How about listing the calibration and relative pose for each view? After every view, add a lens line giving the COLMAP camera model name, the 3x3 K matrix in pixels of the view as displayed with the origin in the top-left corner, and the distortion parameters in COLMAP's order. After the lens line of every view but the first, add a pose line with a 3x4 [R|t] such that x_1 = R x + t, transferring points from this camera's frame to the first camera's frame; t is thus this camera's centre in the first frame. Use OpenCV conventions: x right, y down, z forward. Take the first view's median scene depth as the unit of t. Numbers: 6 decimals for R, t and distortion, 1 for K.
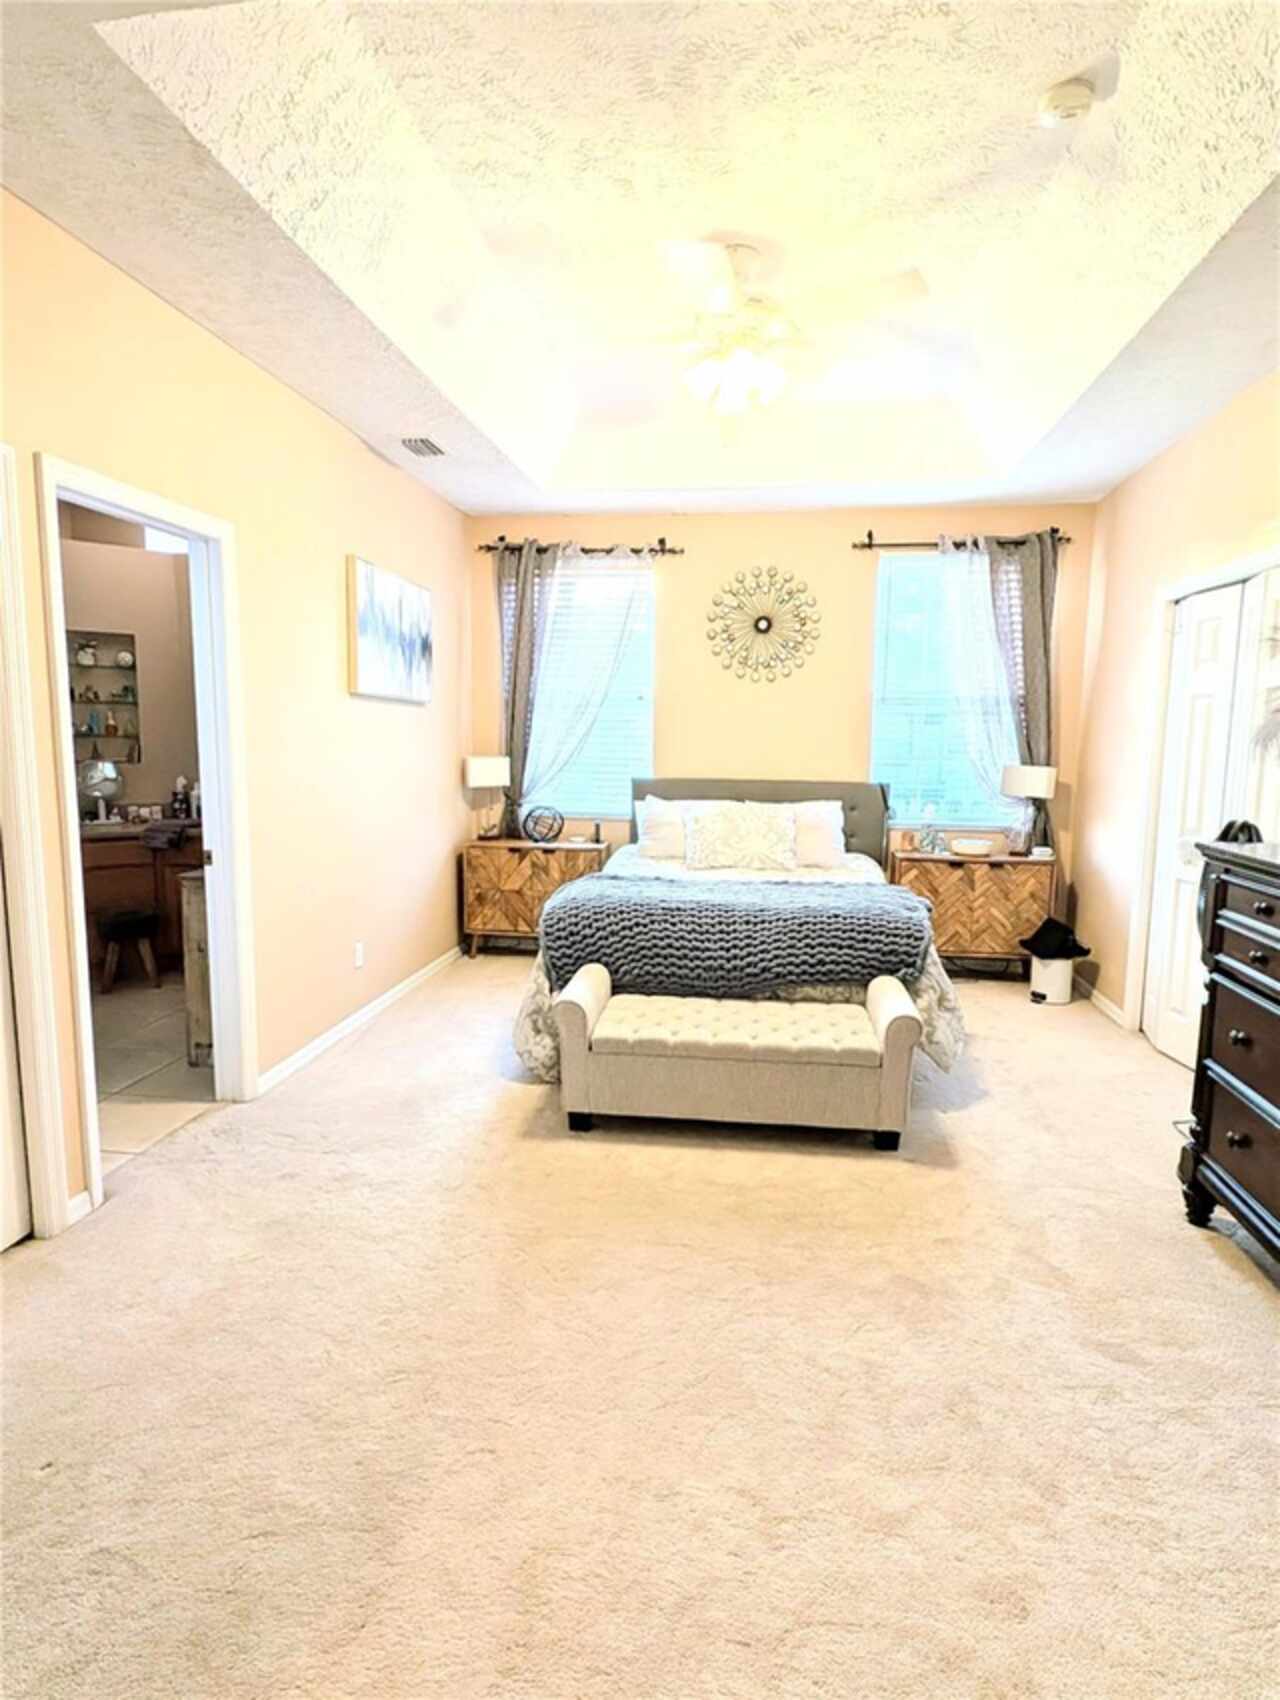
lens RADIAL K [[911.4, 0, 656.4], [0, 911.4, 858.1], [0, 0, 1]] dist [0.010269, -0.009127]
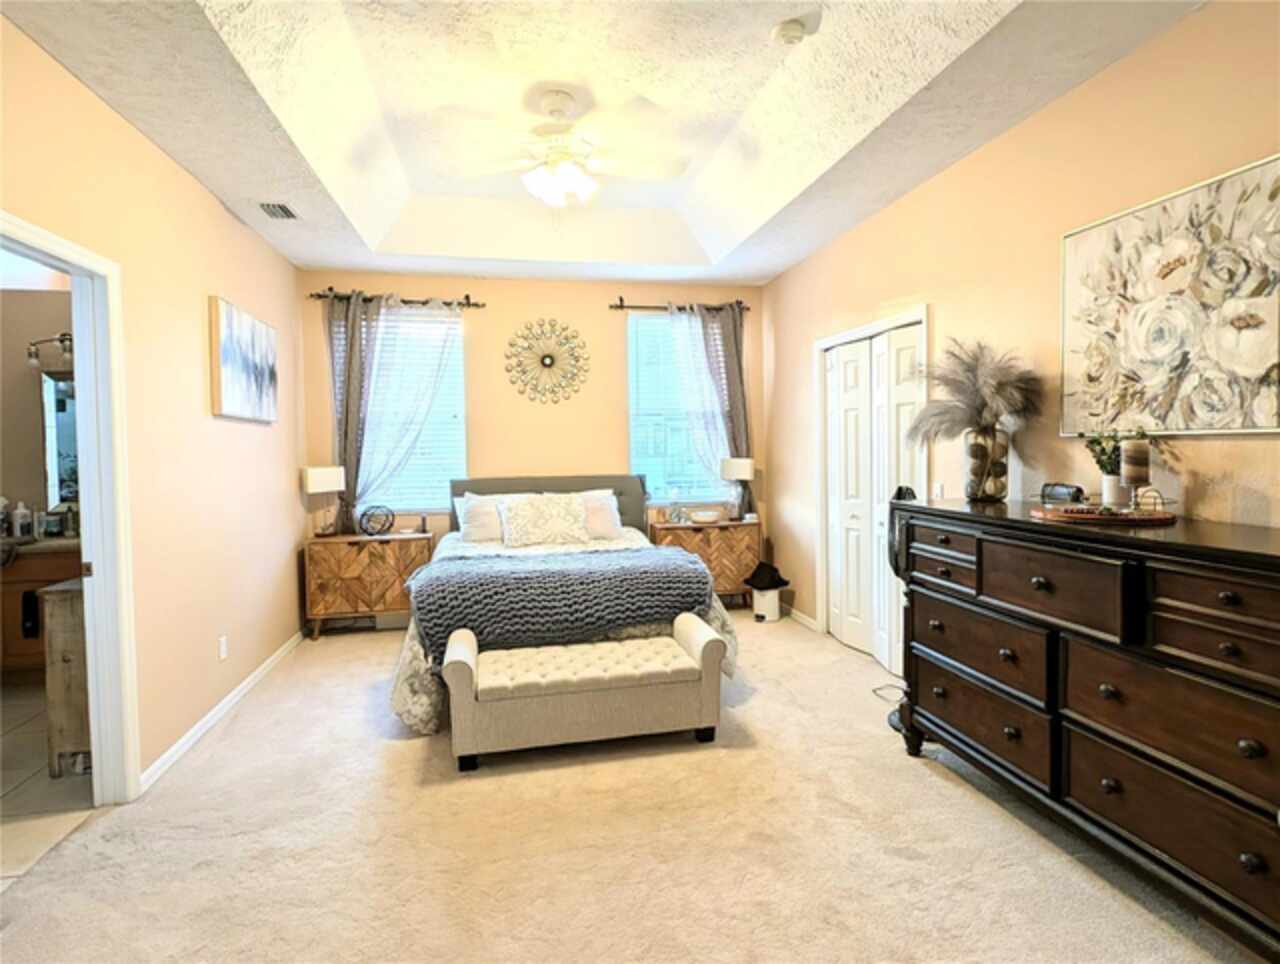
lens RADIAL K [[686.2, 0, 647.0], [0, 686.2, 471.7], [0, 0, 1]] dist [0.010269, -0.009127]
pose [[0.941664, -0.041343, 0.334006, -0.118781], [0.072982, 0.993896, -0.082736, 0.000130], [-0.328546, 0.102286, 0.938933, 0.026732]]
